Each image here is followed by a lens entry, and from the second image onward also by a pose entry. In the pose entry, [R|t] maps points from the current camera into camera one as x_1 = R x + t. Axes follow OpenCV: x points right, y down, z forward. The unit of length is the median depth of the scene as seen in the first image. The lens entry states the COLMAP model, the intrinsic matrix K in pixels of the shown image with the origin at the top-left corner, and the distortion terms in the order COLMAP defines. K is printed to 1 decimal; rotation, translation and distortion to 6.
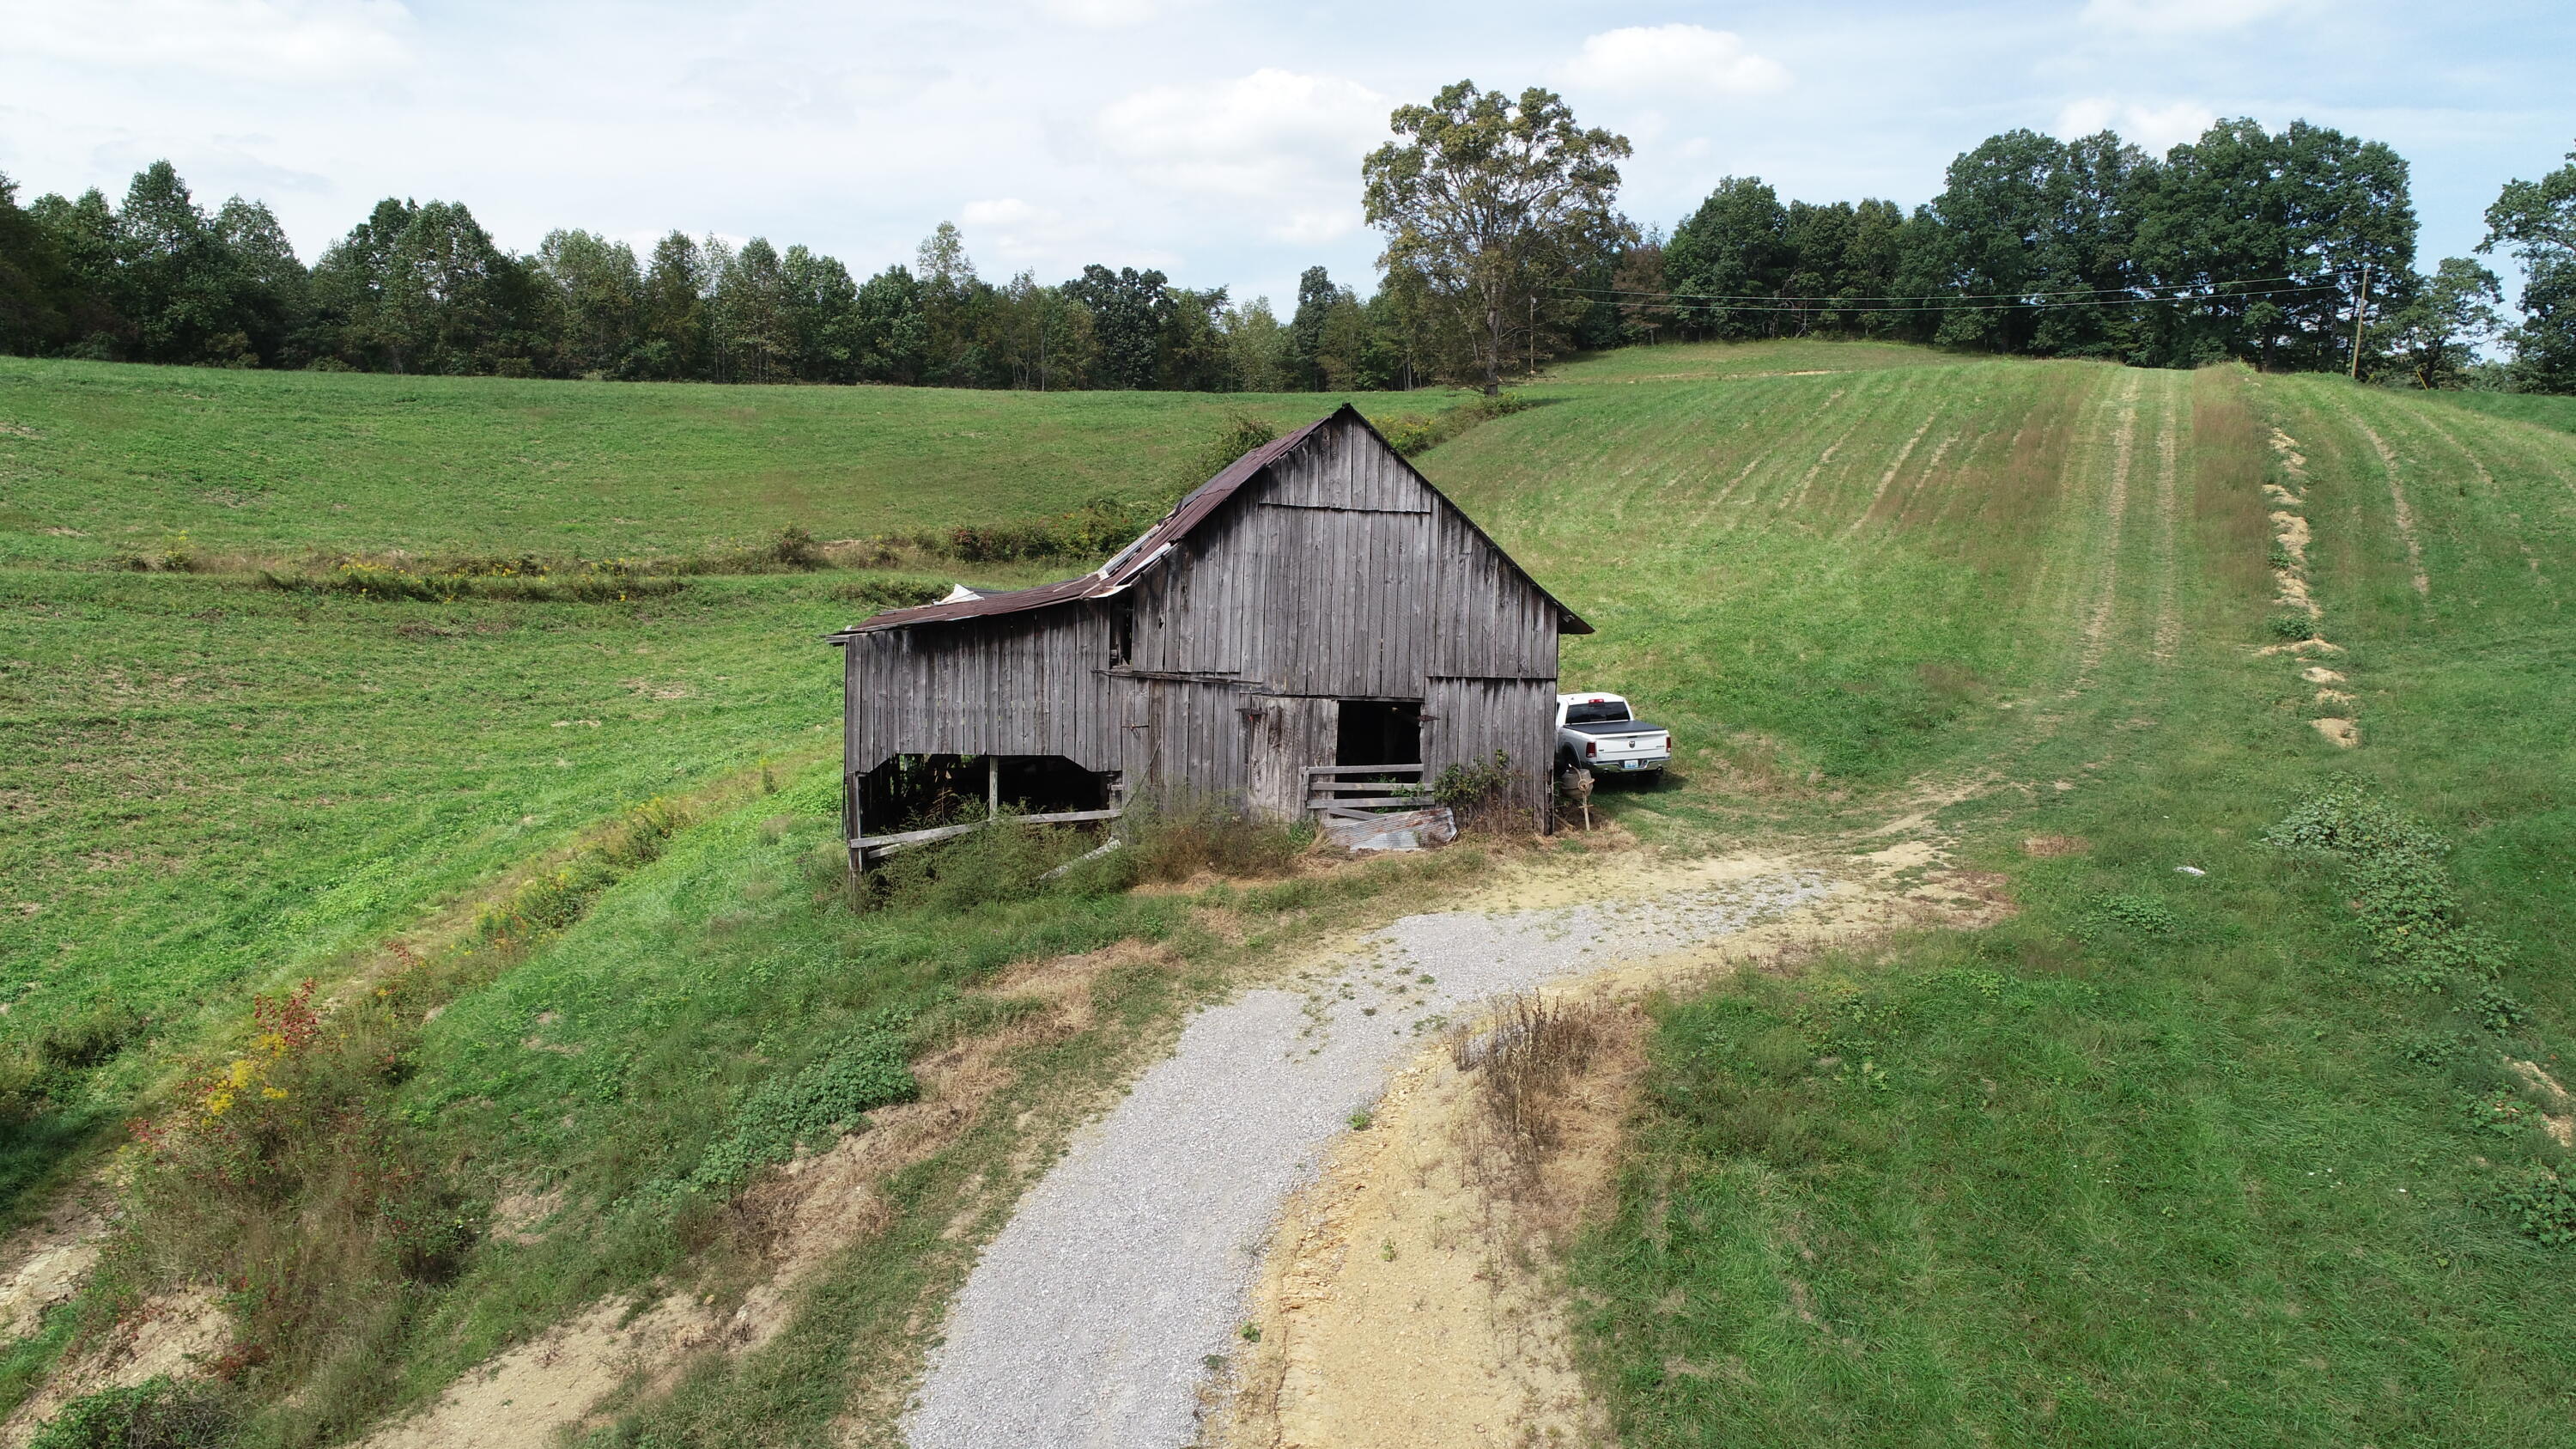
lens RADIAL K [[1735.2, 0, 1288.0], [0, 1735.2, 724.5], [0, 0, 1]] dist [0.004565, -0.000403]
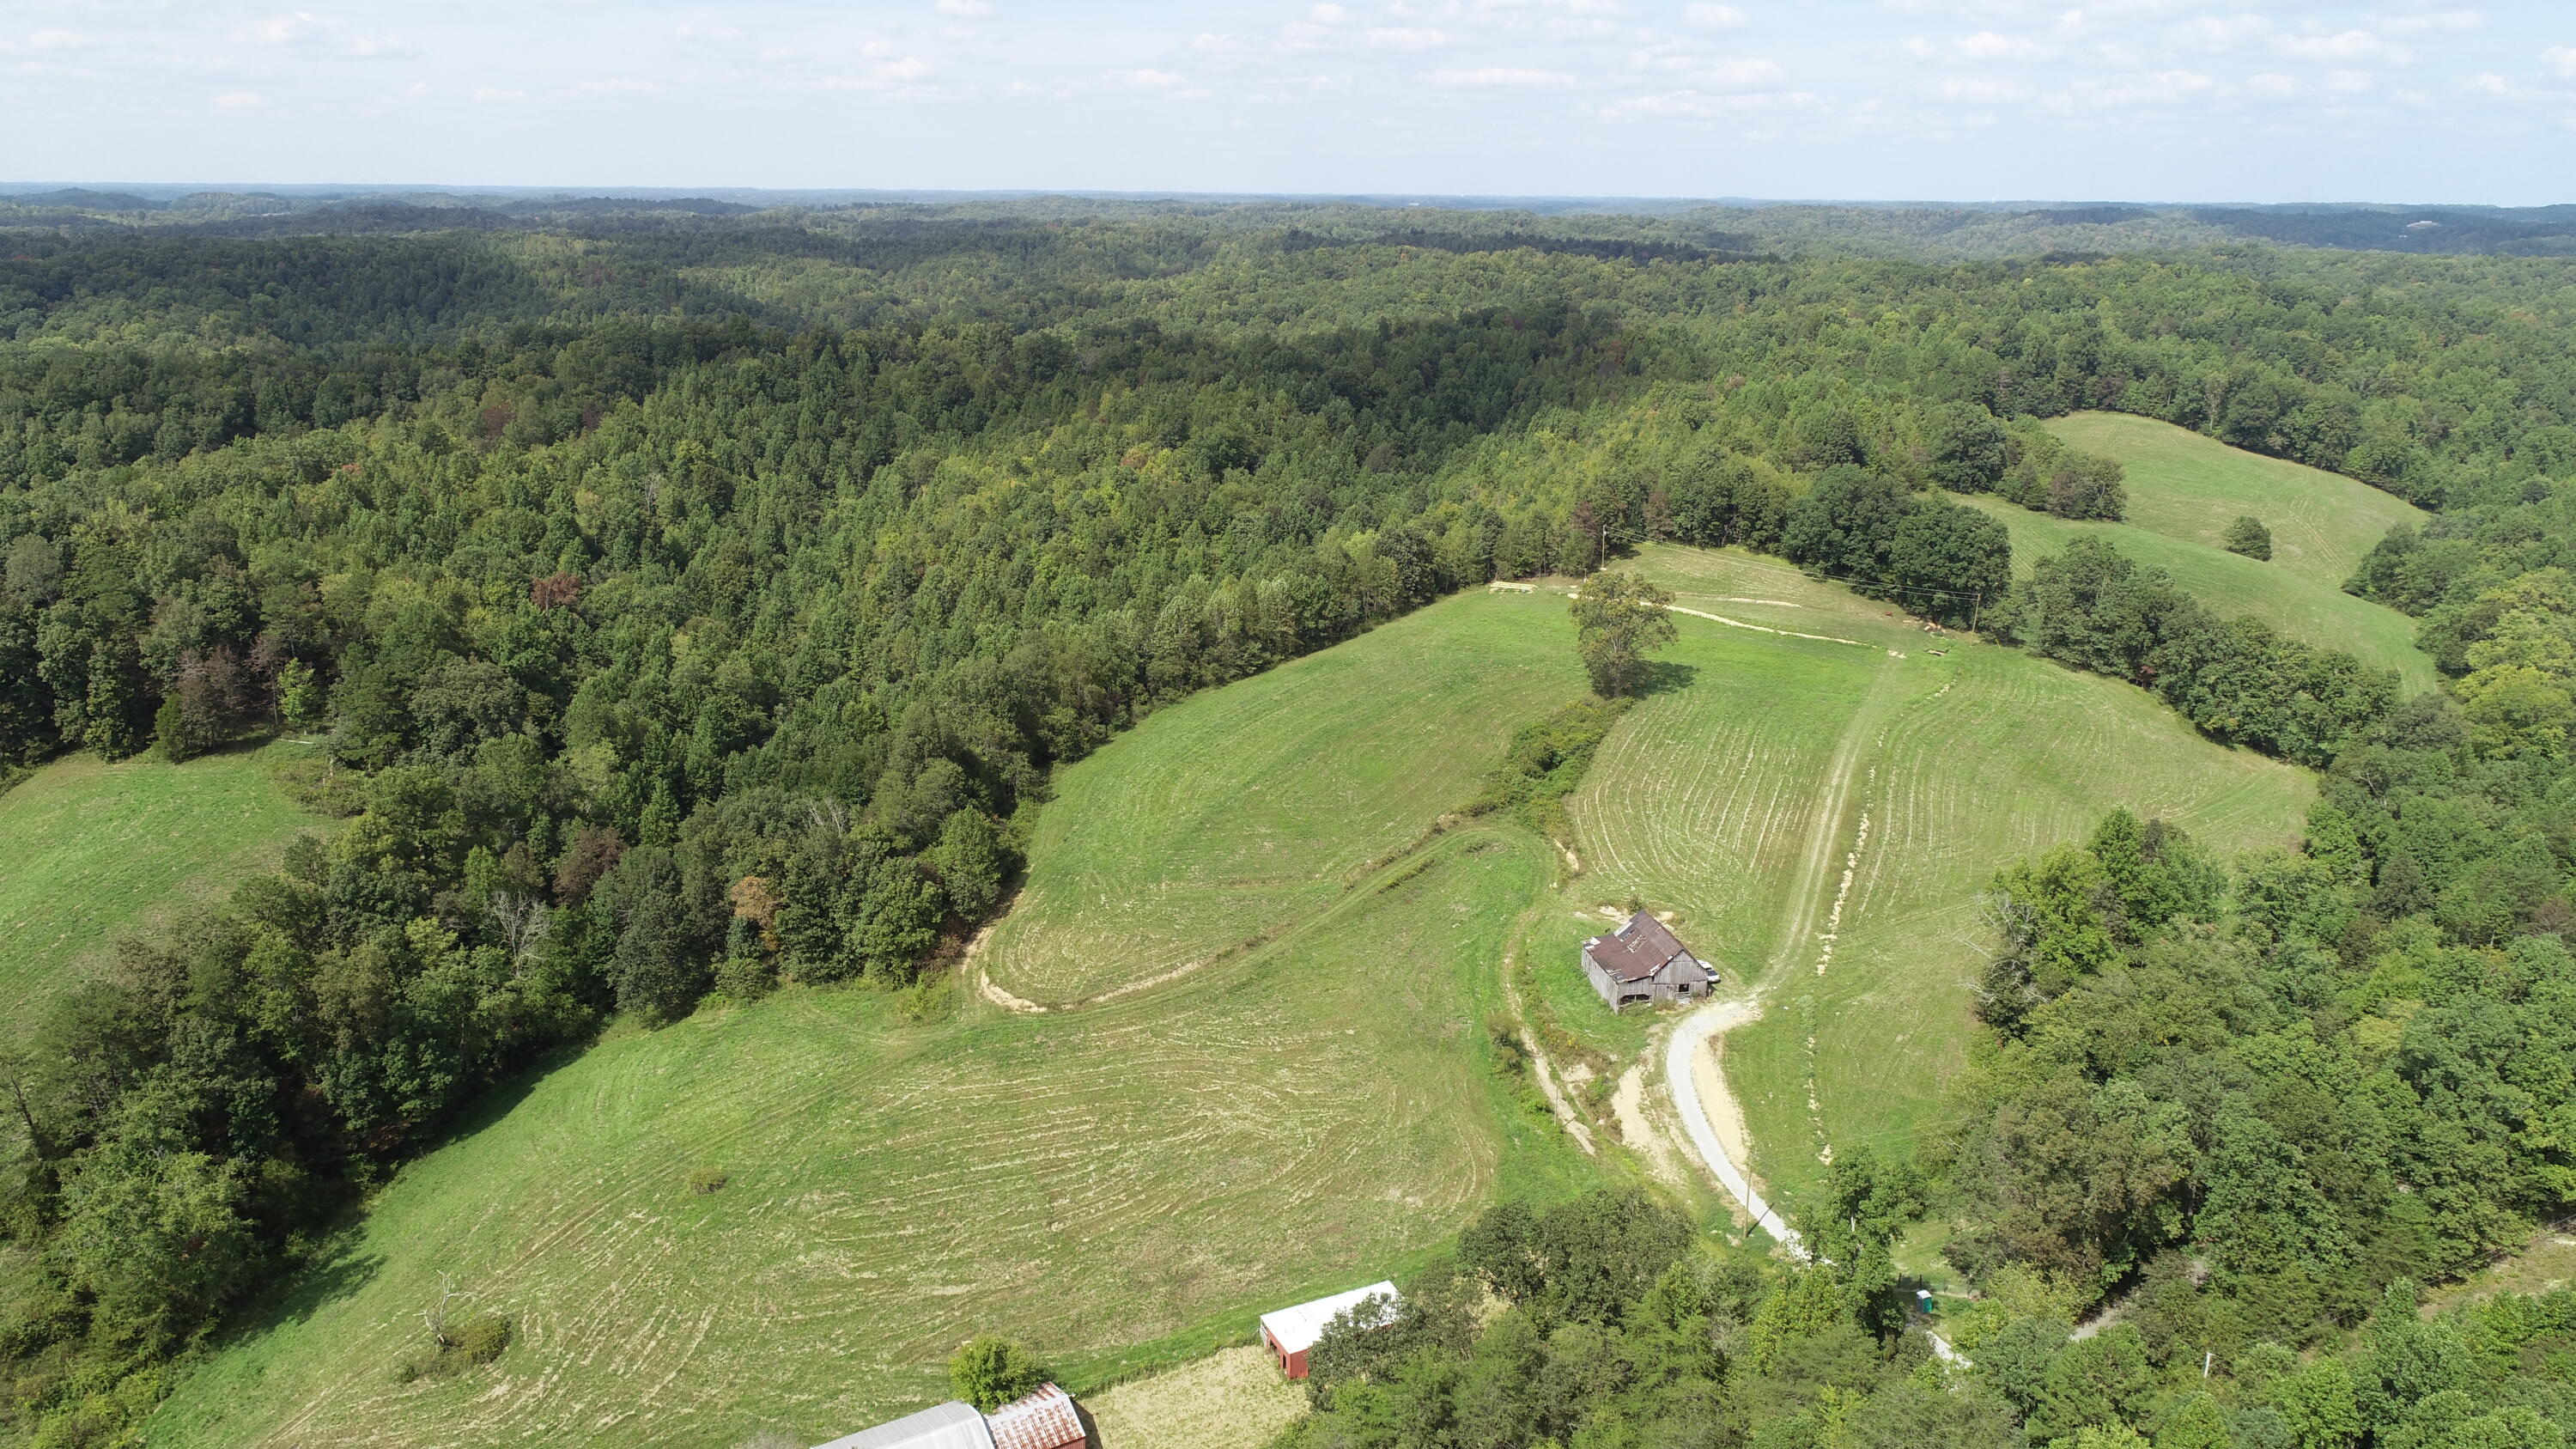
lens RADIAL K [[1735.5, 0, 1288.0], [0, 1735.5, 724.5], [0, 0, 1]] dist [0.002026, 0.002778]
pose [[0.998768, -0.015412, 0.047176, -1.089751], [0.006481, 0.982921, 0.183916, -1.369794], [-0.049205, -0.183383, 0.981809, -3.319734]]
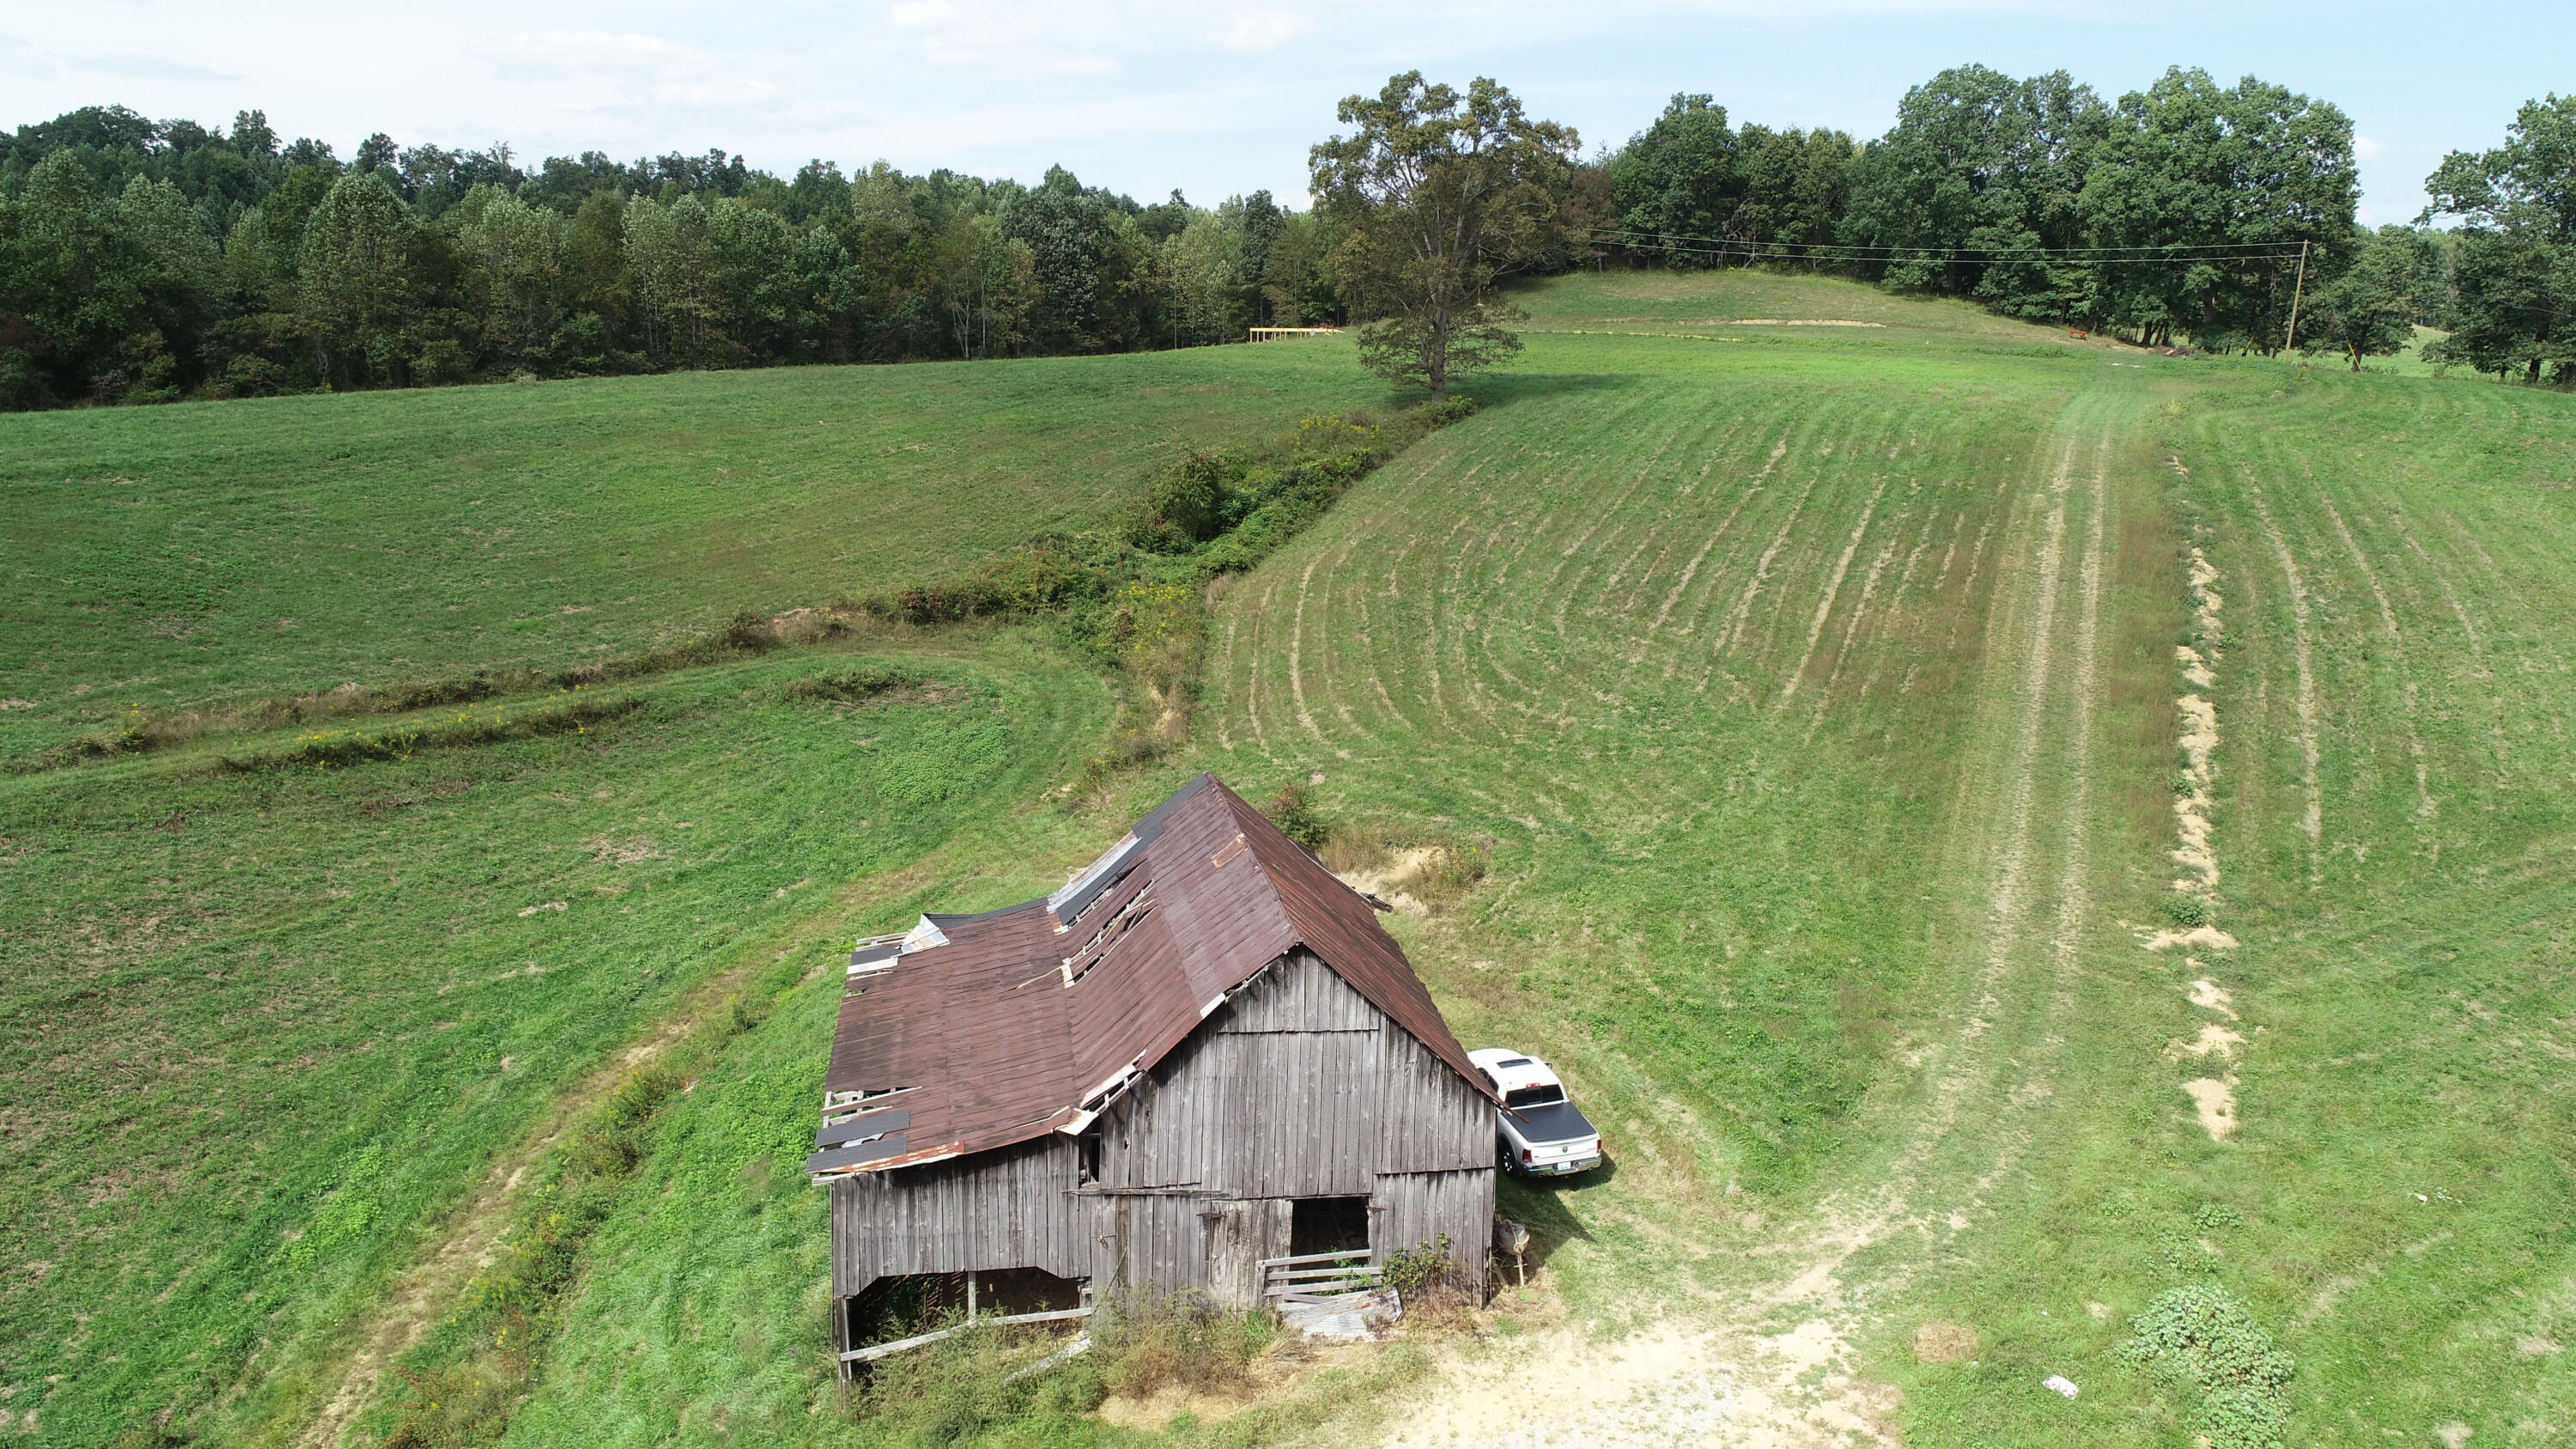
lens RADIAL K [[1735.5, 0, 1288.0], [0, 1735.5, 724.5], [0, 0, 1]] dist [0.002026, 0.002778]
pose [[0.999486, -0.005172, 0.031629, -0.003345], [0.001946, 0.994867, 0.101176, -0.225932], [-0.031990, -0.101062, 0.994366, -0.021197]]
